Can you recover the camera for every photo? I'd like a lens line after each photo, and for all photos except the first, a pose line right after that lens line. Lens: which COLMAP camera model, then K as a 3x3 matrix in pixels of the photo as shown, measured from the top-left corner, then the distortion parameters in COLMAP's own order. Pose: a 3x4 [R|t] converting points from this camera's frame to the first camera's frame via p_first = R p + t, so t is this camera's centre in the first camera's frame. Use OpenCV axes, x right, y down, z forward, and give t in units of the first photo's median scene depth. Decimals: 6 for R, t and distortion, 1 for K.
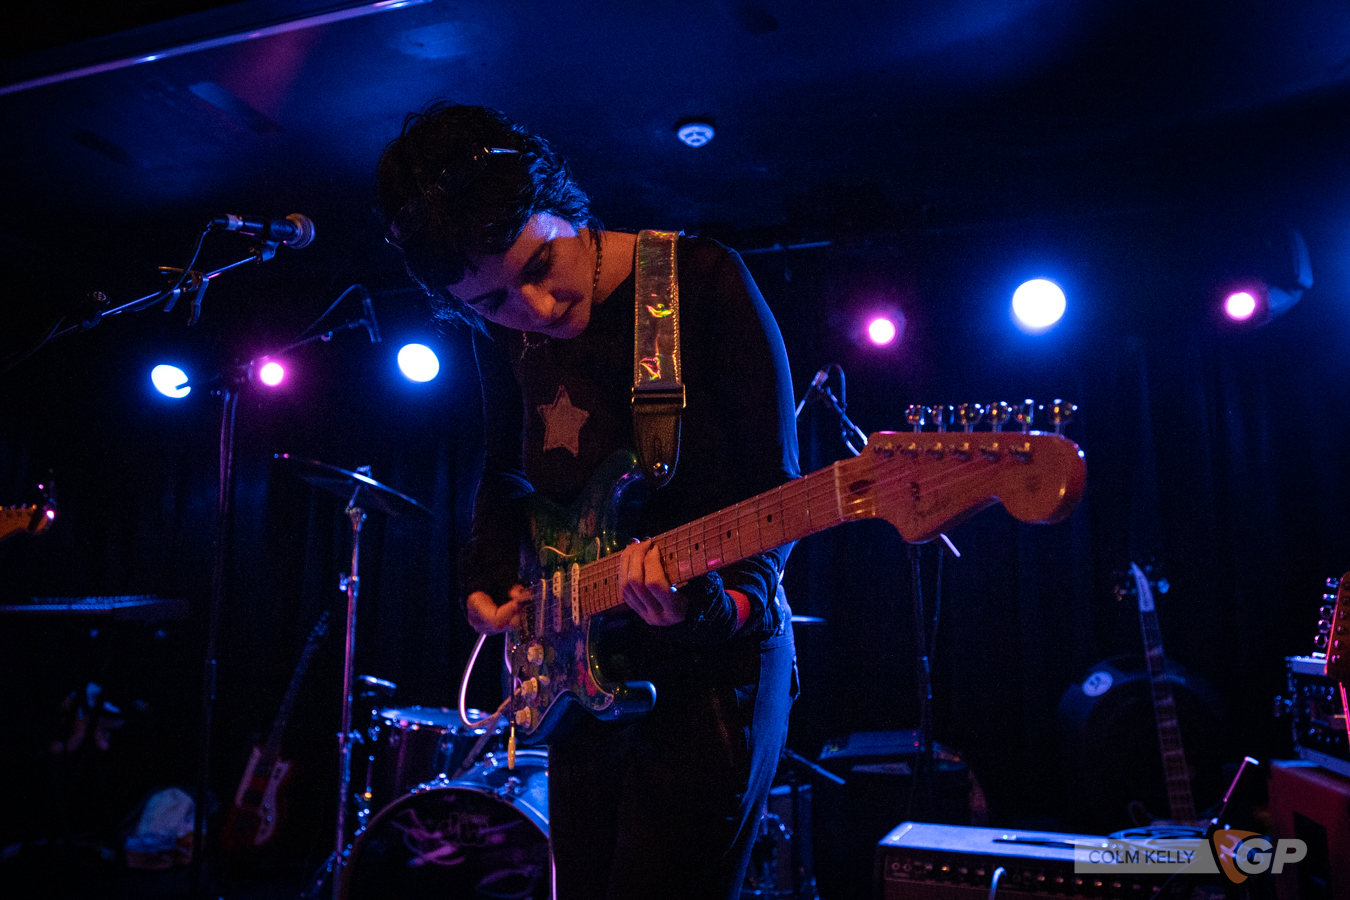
lens RADIAL K [[986.7, 0, 670.7], [0, 986.7, 457.6], [0, 0, 1]] dist [-0.046130, 0.014616]
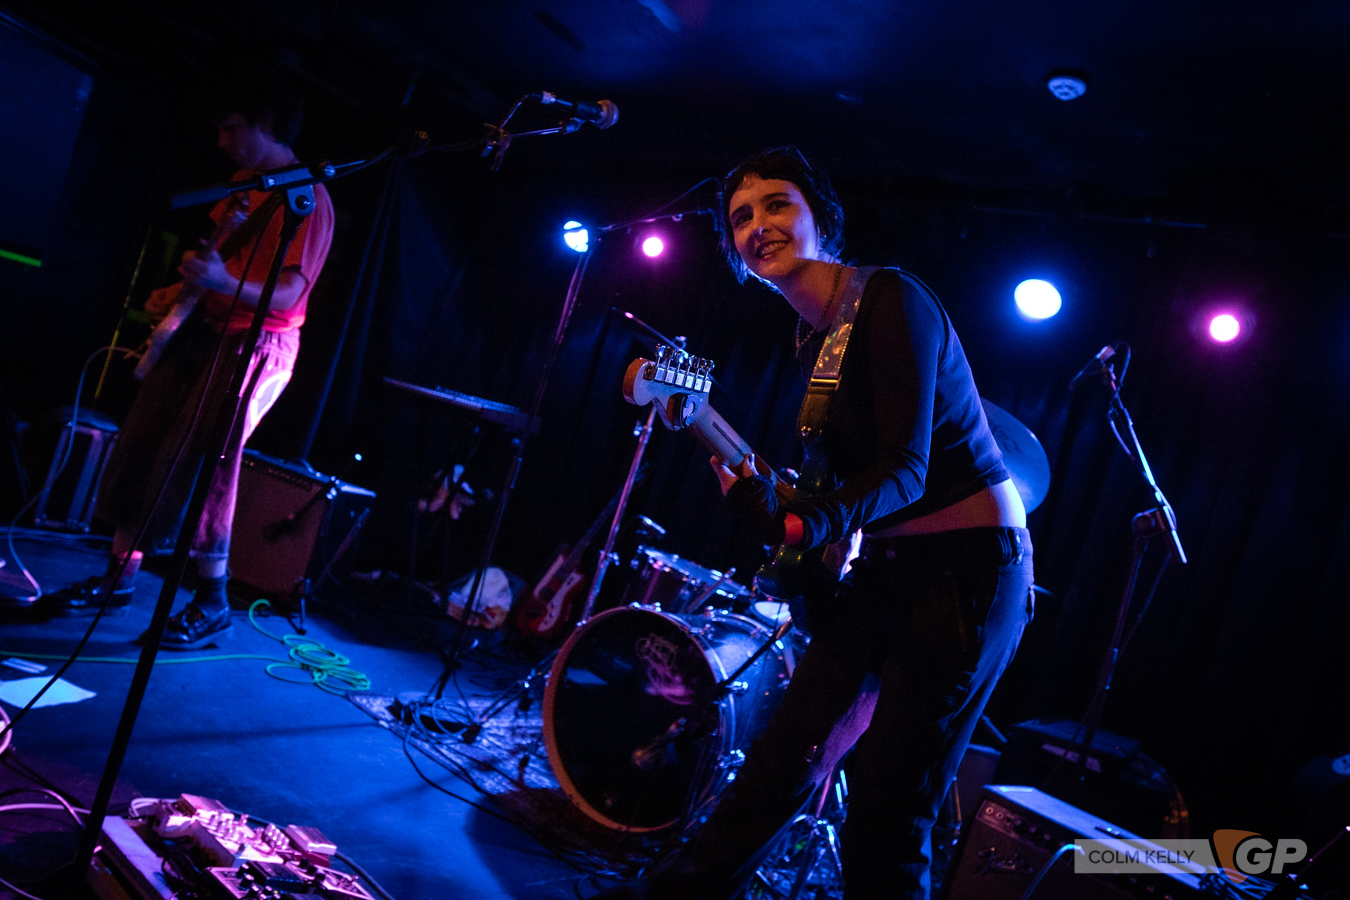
lens RADIAL K [[986.7, 0, 669.5], [0, 986.7, 451.3], [0, 0, 1]] dist [-0.046130, 0.014616]
pose [[0.885952, 0.273155, -0.374800, 0.138130], [-0.247868, 0.961927, 0.115142, 0.008337], [0.391982, -0.009110, 0.919928, -0.059265]]
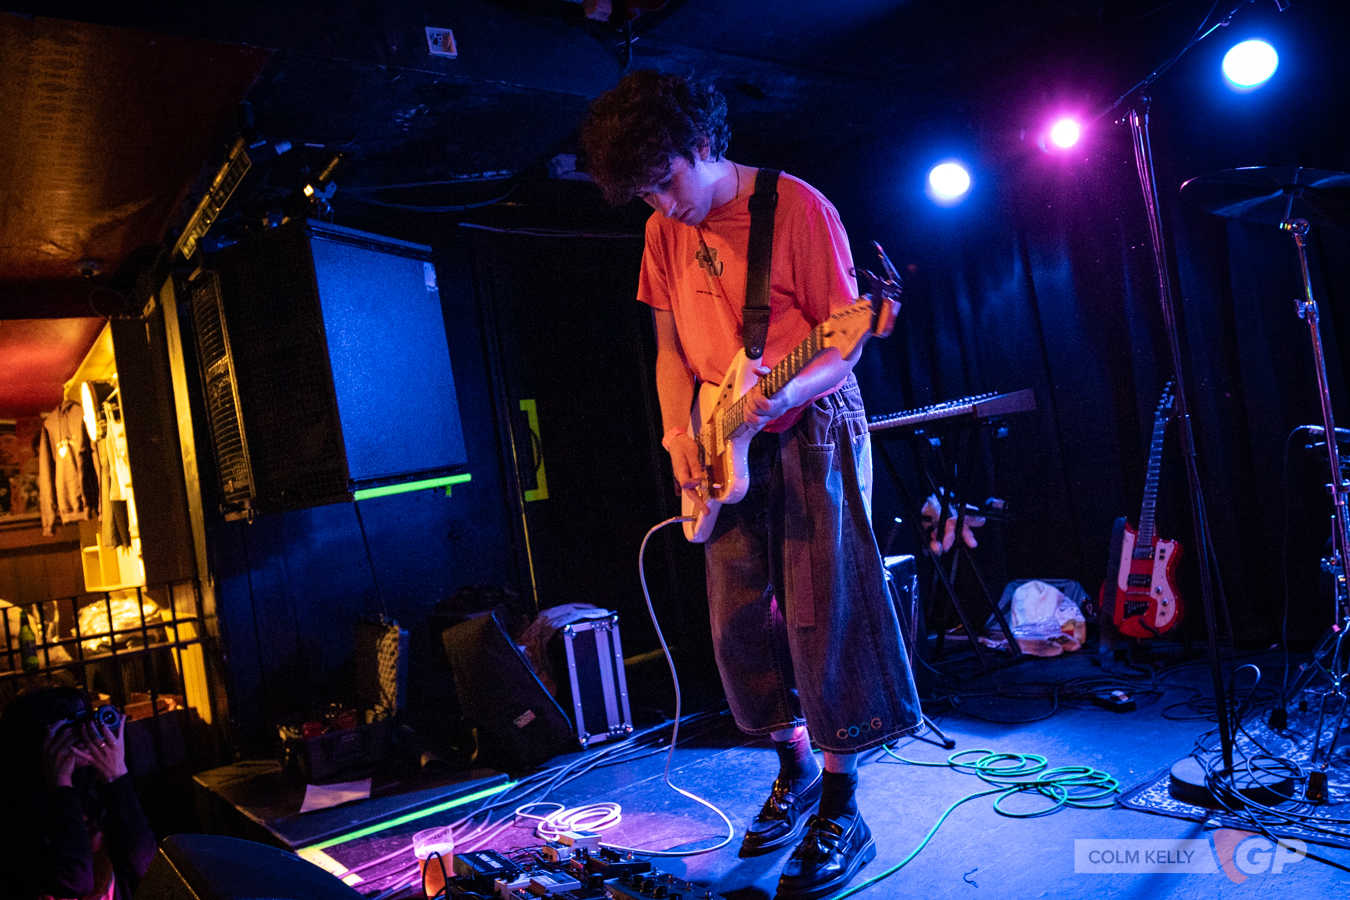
lens RADIAL K [[986.7, 0, 682.1], [0, 986.7, 457.6], [0, 0, 1]] dist [-0.046130, 0.014616]
pose [[0.799614, -0.127311, -0.586864, -0.273482], [0.228809, 0.968141, 0.101734, 0.042501], [0.555216, -0.215627, 0.803269, 0.012497]]
